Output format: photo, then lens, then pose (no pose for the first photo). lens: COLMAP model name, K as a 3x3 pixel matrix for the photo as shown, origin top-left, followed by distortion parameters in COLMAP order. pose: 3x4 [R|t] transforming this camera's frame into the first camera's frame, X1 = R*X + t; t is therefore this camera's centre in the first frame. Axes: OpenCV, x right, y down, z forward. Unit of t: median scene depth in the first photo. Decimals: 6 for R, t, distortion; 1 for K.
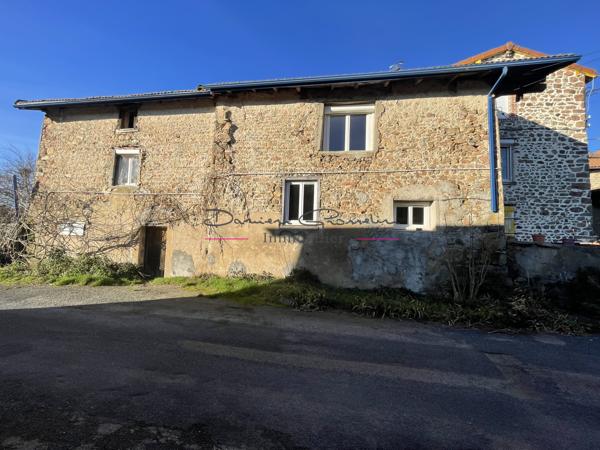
lens RADIAL K [[243.9, 0, 300.0], [0, 243.9, 225.0], [0, 0, 1]] dist [-0.000172, -0.000060]
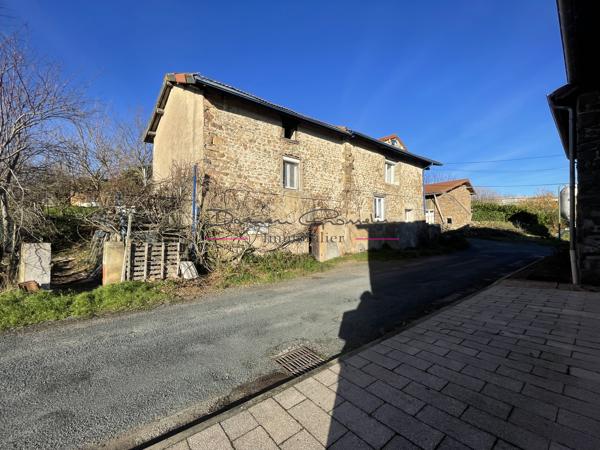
lens RADIAL K [[243.9, 0, 300.0], [0, 243.9, 225.0], [0, 0, 1]] dist [-0.000172, -0.000060]
pose [[0.665132, -0.032577, 0.746015, -1.569223], [-0.013846, 0.998338, 0.055940, -0.055935], [-0.746598, -0.047536, 0.663575, 0.182572]]
